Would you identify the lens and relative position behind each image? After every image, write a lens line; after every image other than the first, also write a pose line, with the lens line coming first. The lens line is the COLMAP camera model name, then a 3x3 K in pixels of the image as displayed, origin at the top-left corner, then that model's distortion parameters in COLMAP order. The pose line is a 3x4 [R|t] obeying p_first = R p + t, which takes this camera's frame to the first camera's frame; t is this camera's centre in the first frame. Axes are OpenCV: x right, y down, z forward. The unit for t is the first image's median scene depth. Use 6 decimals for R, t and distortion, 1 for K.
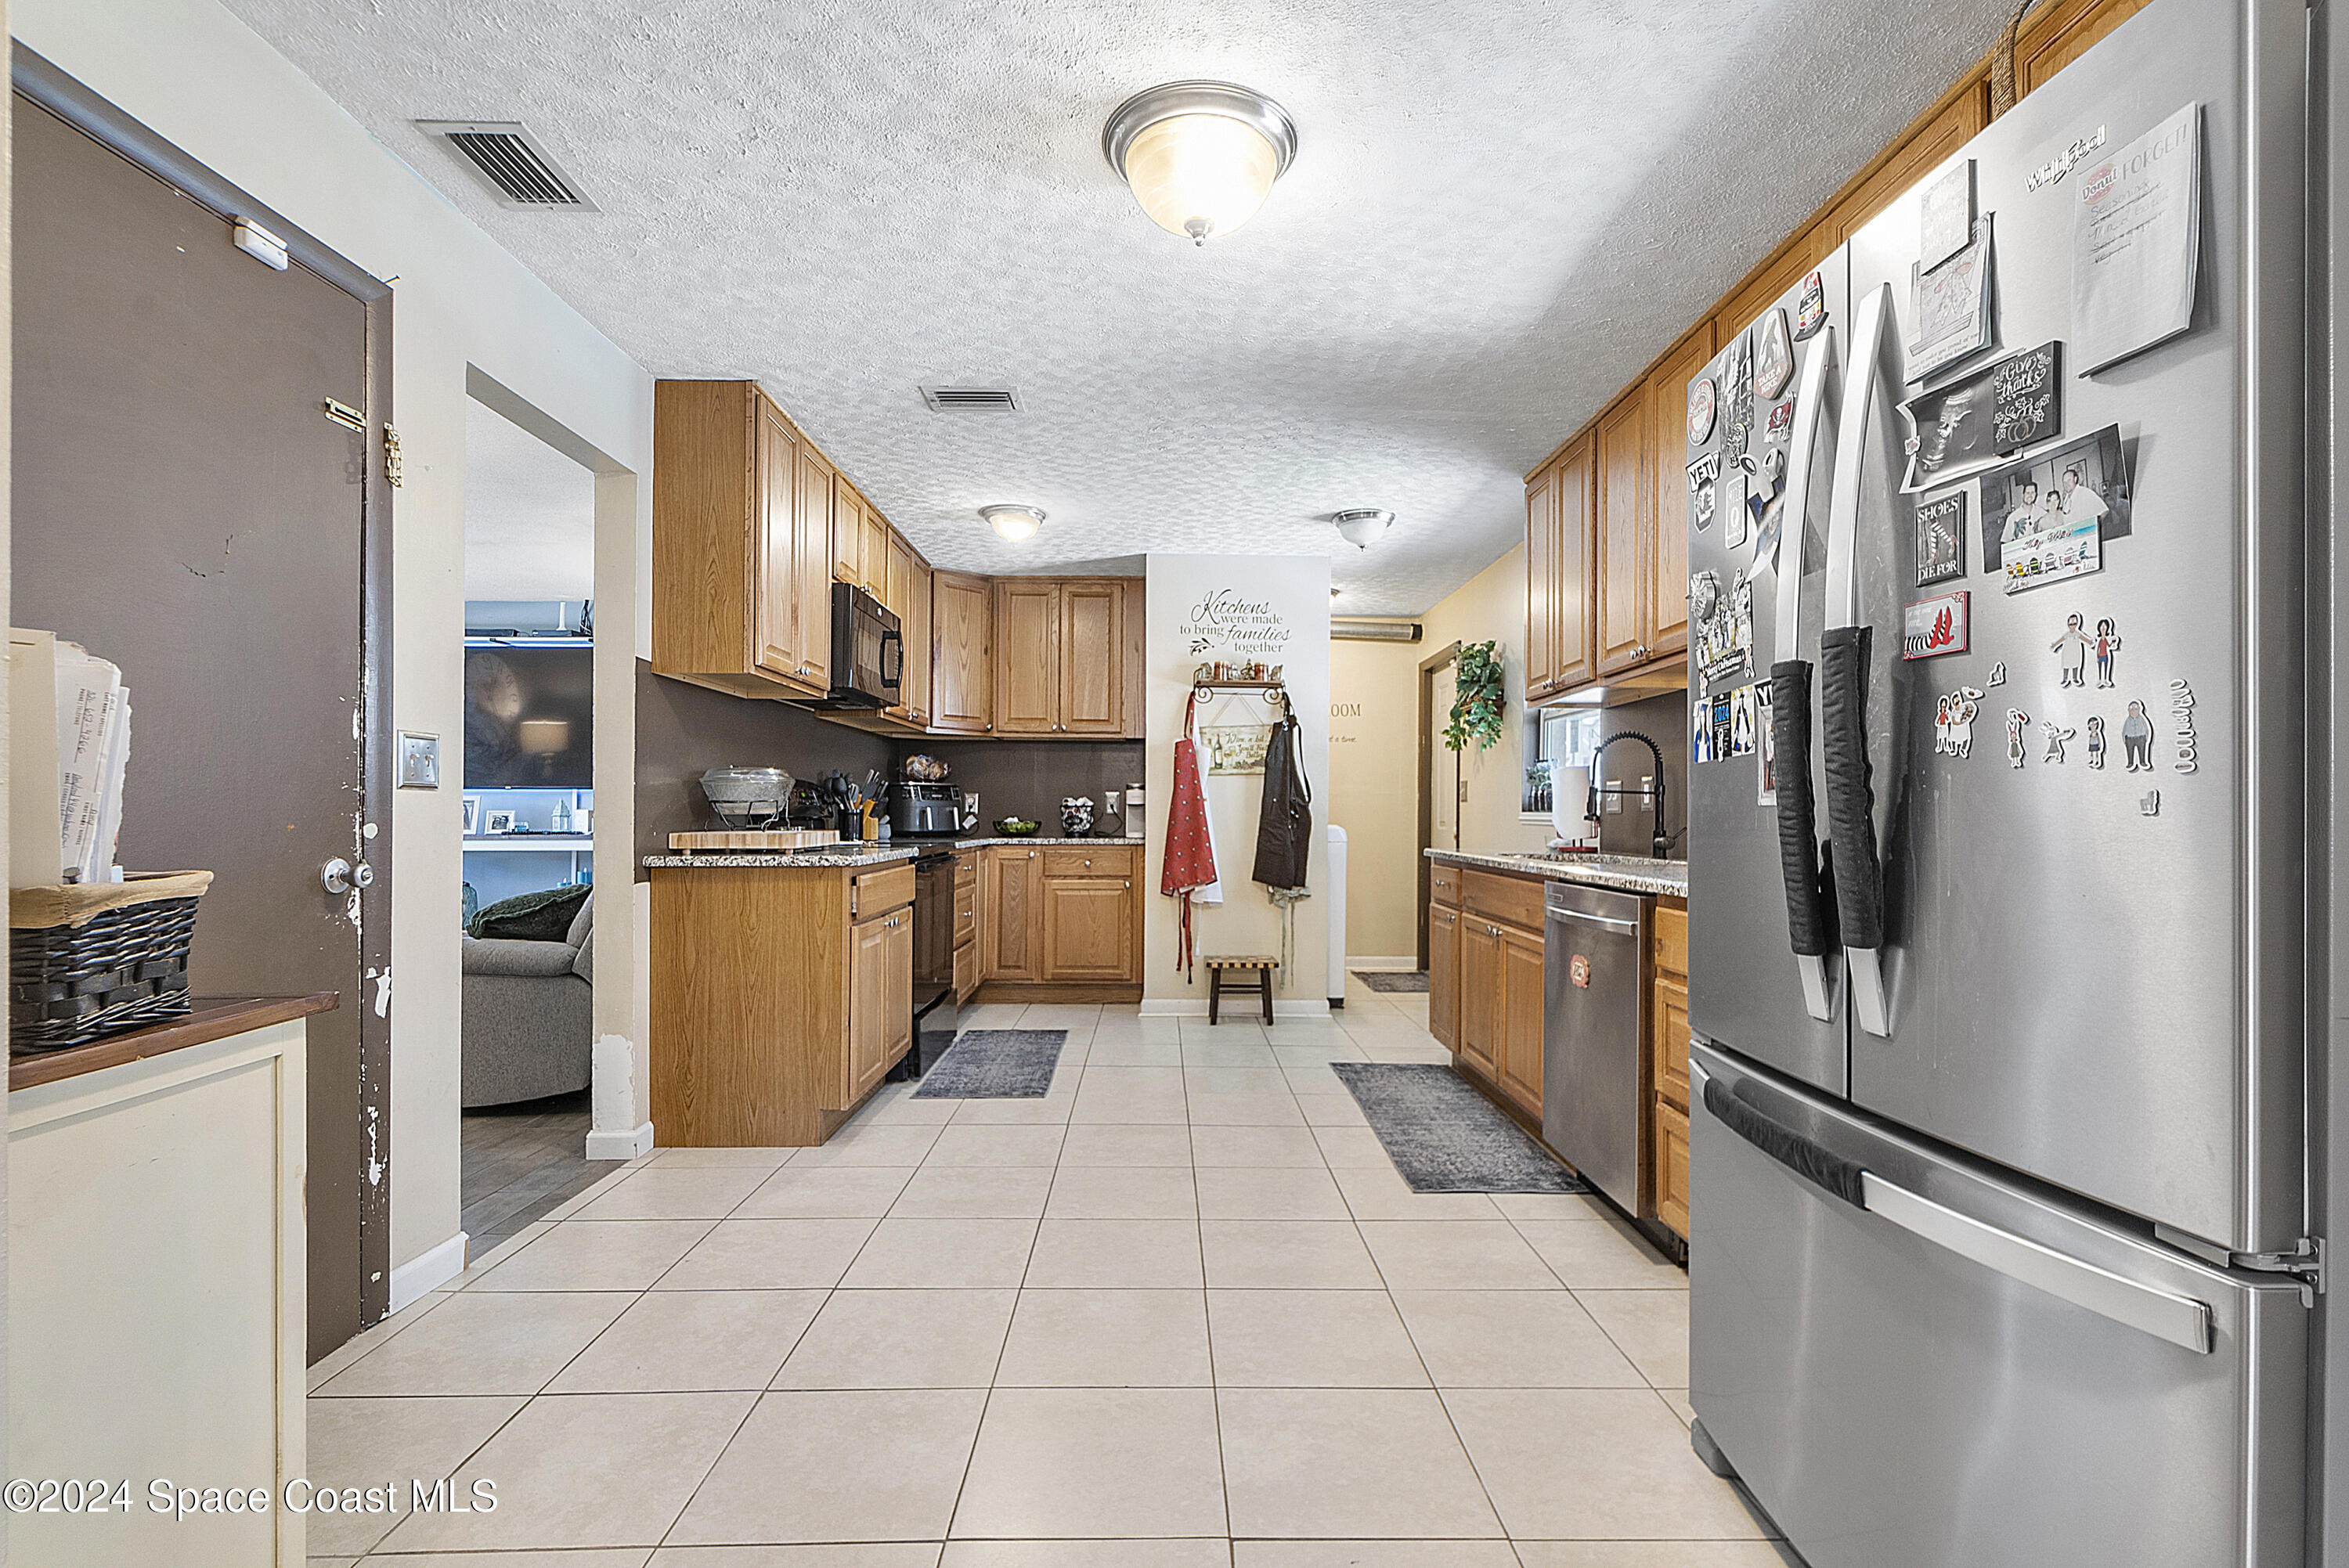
lens RADIAL K [[1049.9, 0, 1188.5], [0, 1049.9, 802.0], [0, 0, 1]] dist [-0.000419, 0.000188]
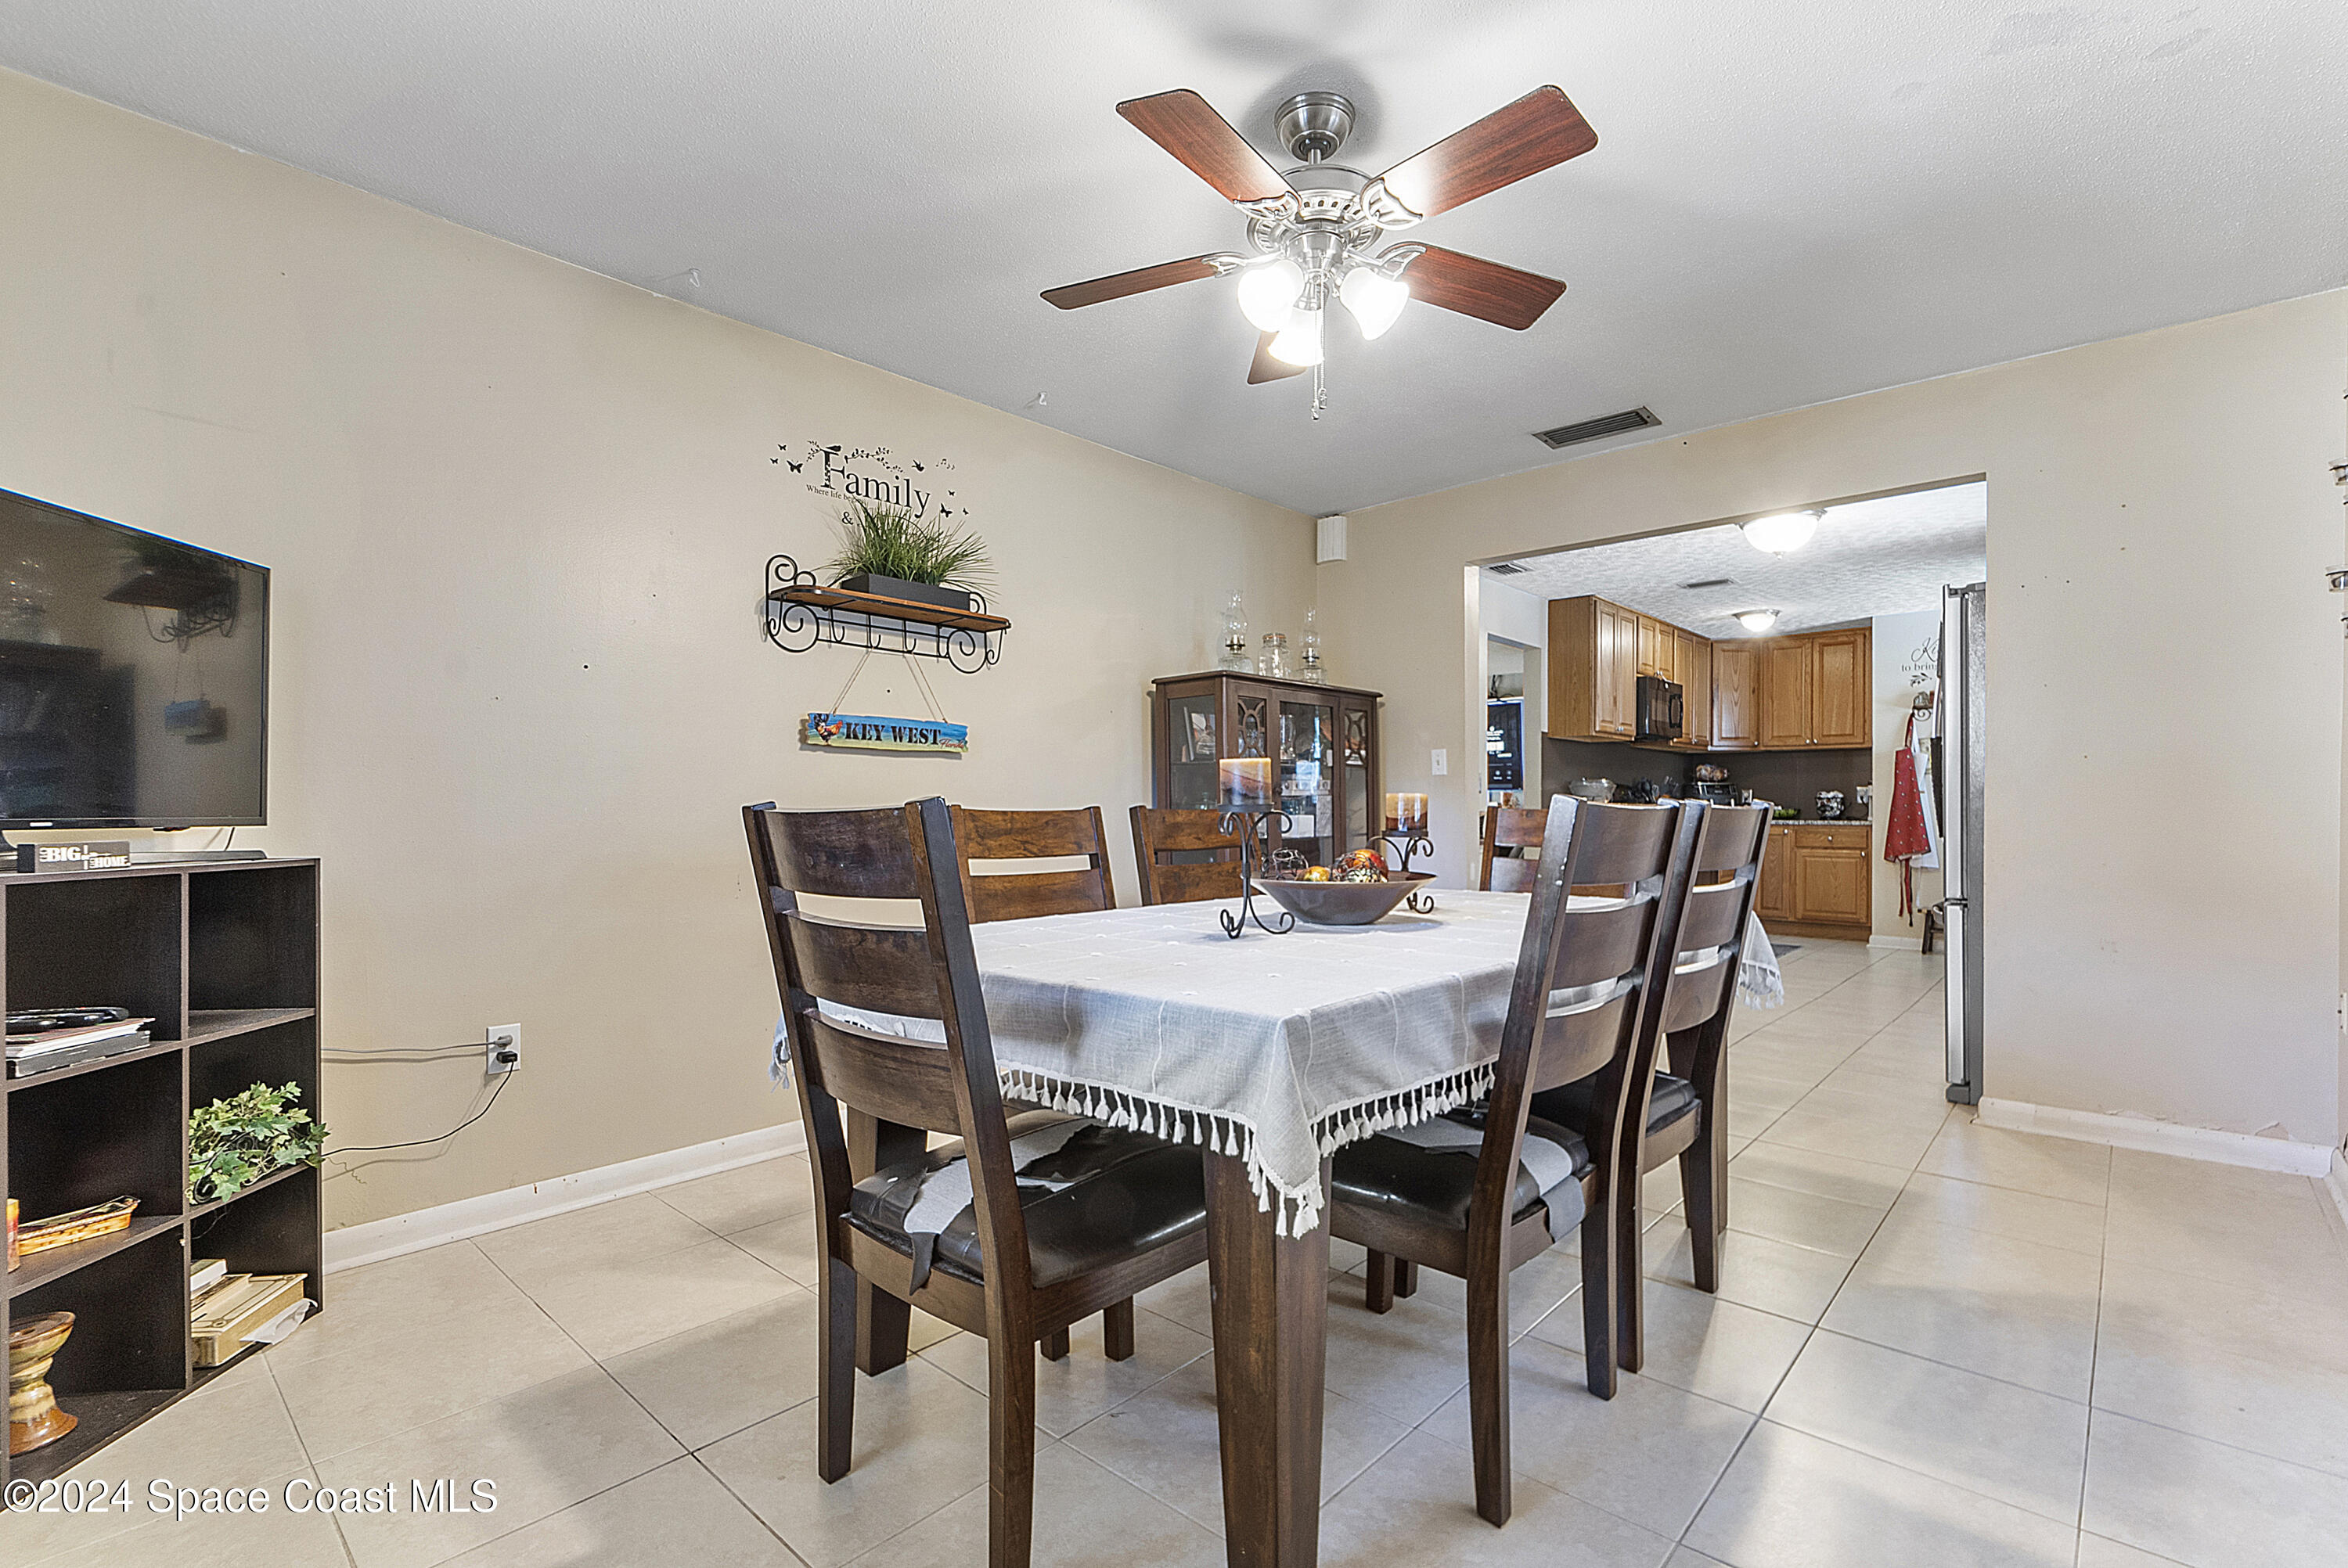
lens RADIAL K [[1049.4, 0, 1188.0], [0, 1049.4, 802.0], [0, 0, 1]] dist [-0.000419, 0.000188]
pose [[0.721904, -0.004875, -0.691977, 0.361416], [0.008479, 0.999962, 0.001800, 0.000060], [0.691942, -0.007167, 0.721918, -0.866101]]
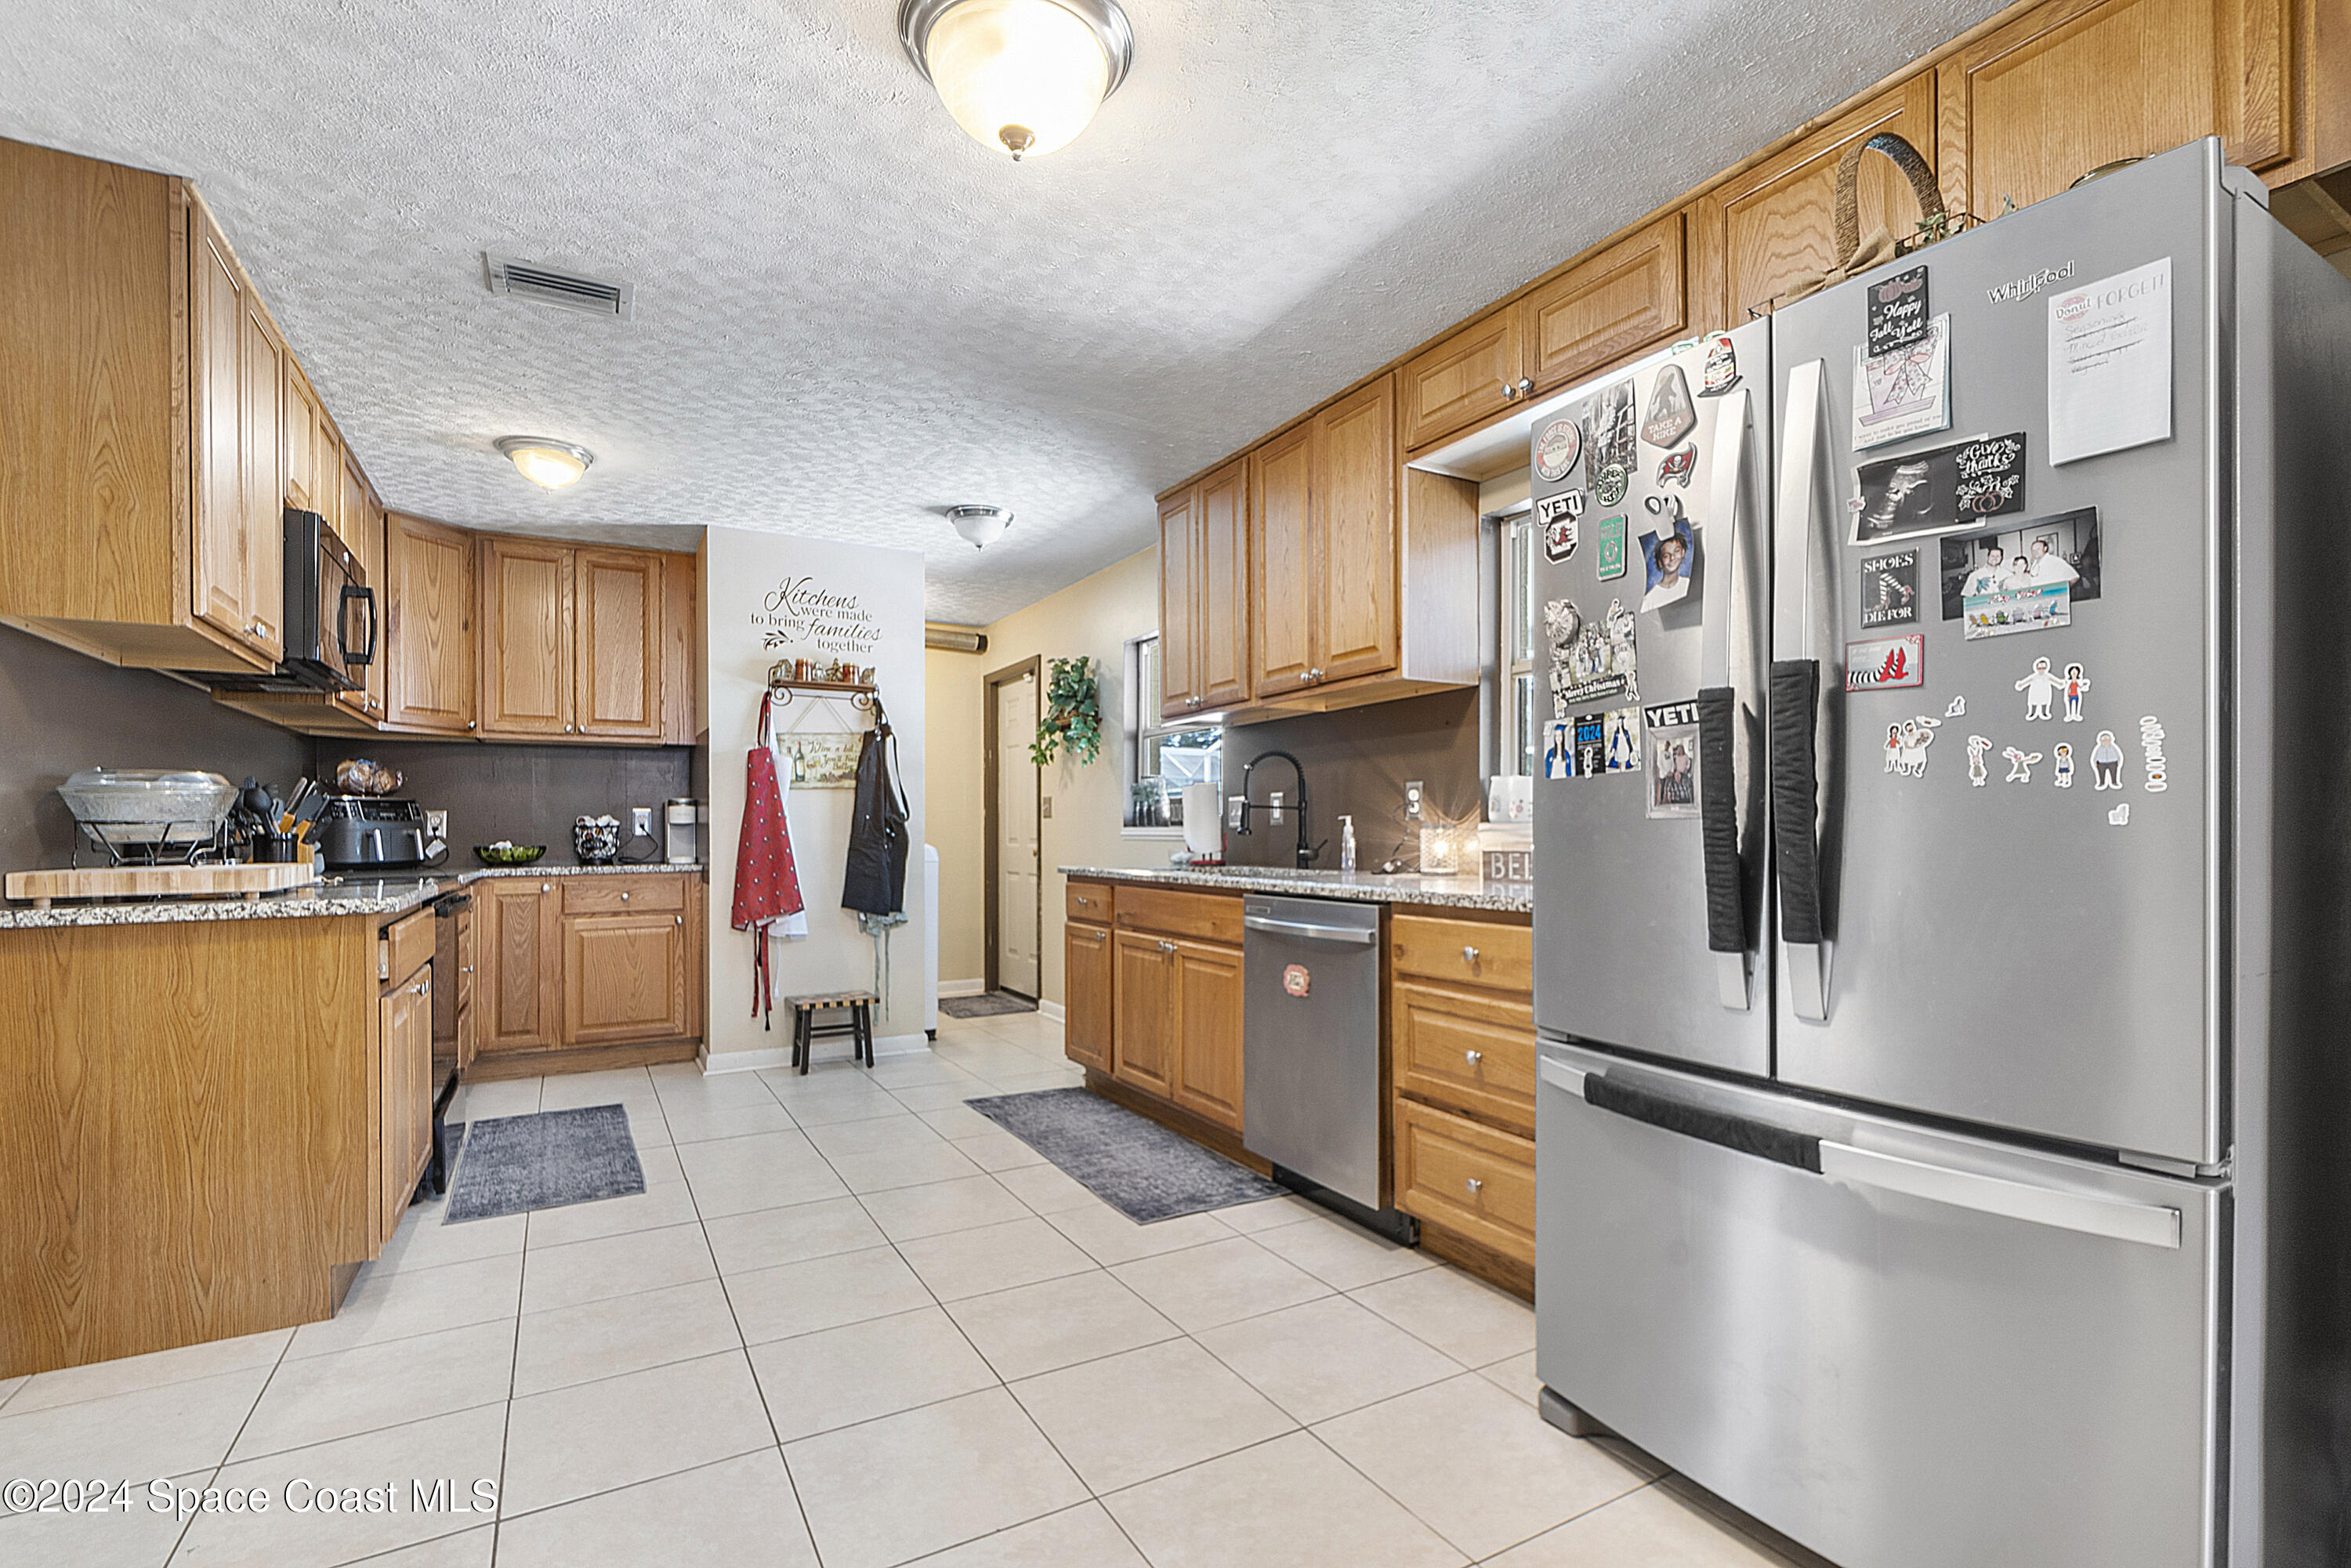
lens RADIAL K [[1059.4, 0, 1182.2], [0, 1059.4, 829.7], [0, 0, 1]] dist [-0.000648, -0.000193]
pose [[0.877822, -0.010664, 0.478868, -0.154551], [0.005890, 0.999917, 0.011468, 0.000009], [-0.478951, -0.007247, 0.877812, 0.097517]]
